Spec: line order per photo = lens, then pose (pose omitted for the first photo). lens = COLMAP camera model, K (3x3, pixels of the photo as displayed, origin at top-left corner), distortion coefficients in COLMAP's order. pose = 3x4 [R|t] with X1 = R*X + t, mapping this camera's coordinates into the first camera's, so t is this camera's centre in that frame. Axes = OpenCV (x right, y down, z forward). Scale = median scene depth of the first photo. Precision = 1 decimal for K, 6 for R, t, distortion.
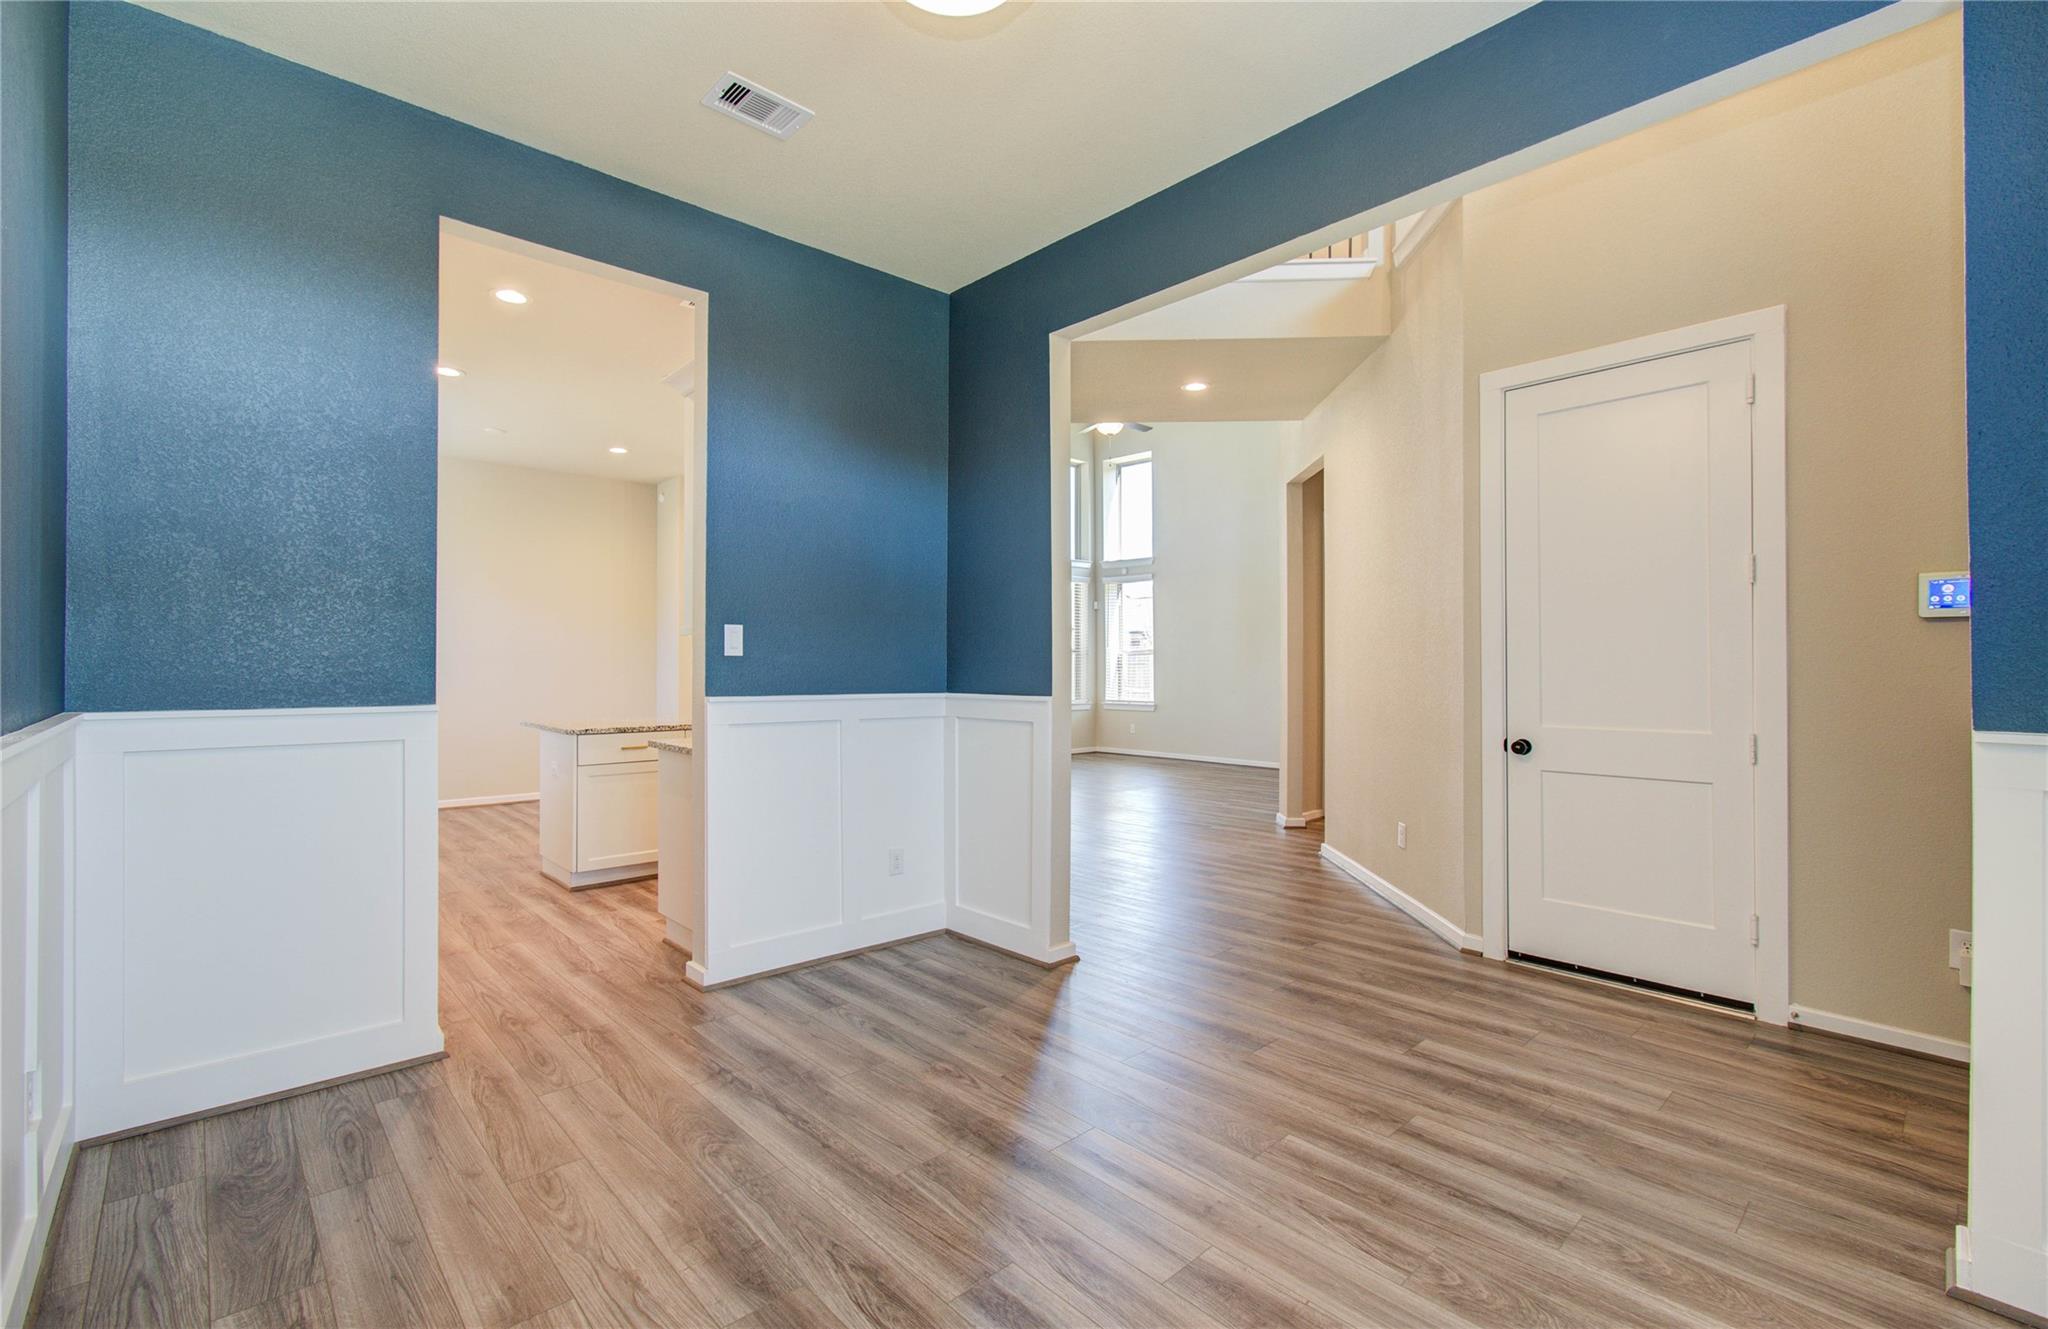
lens RADIAL K [[901.6, 0, 1002.7], [0, 901.6, 657.8], [0, 0, 1]] dist [0.000965, -0.000179]
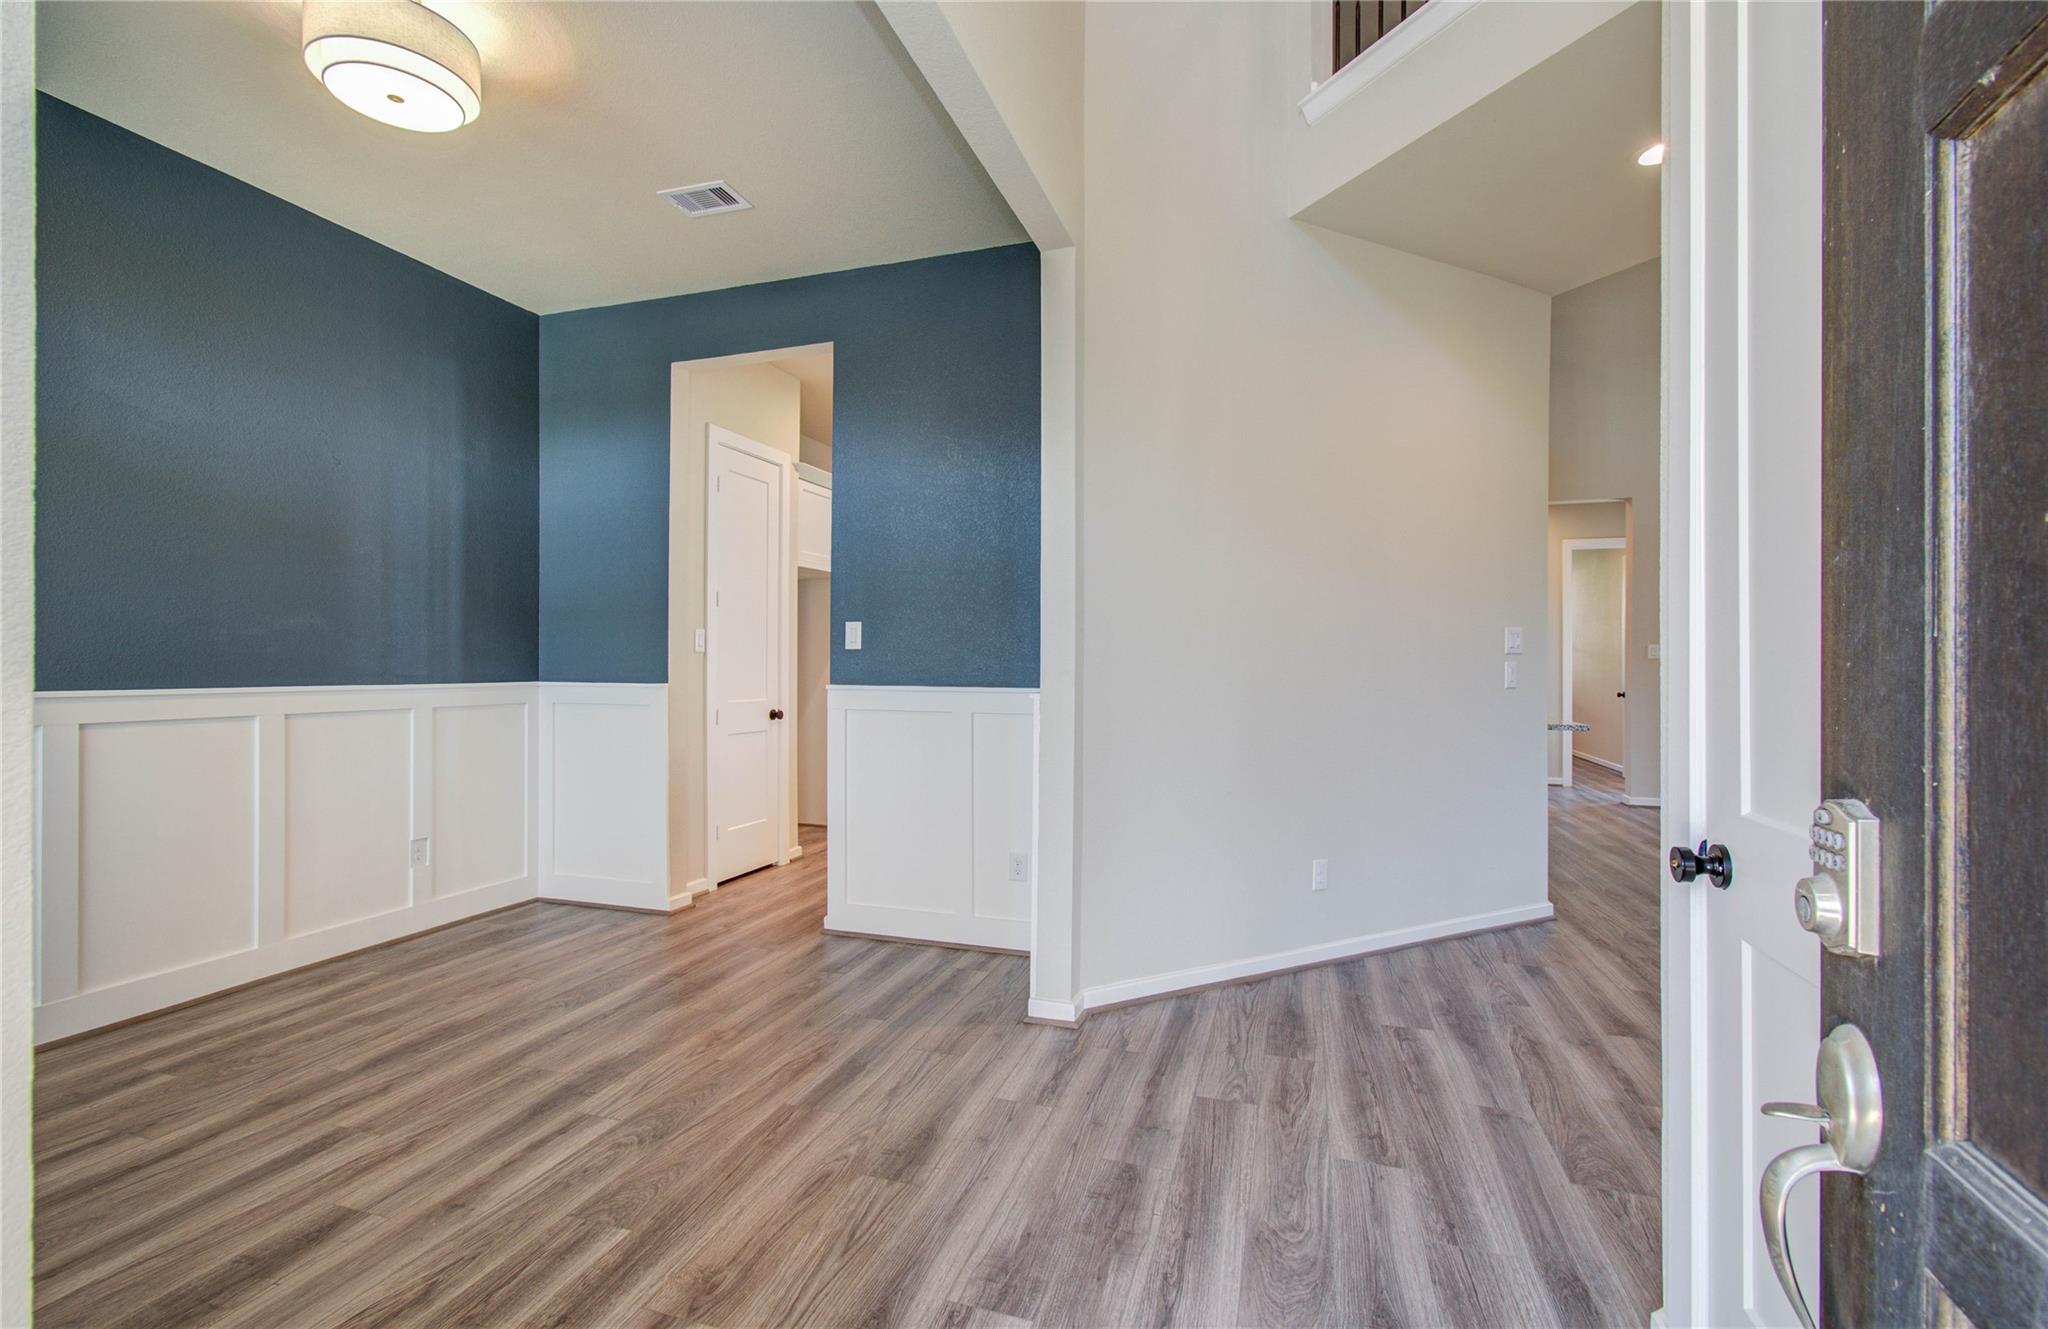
lens RADIAL K [[901.6, 0, 1002.7], [0, 901.6, 657.8], [0, 0, 1]] dist [0.000965, -0.000179]
pose [[0.491950, -0.009269, -0.870574, 0.880631], [0.000981, 0.999949, -0.010092, 0.023000], [0.870623, 0.004111, 0.491933, 0.665853]]
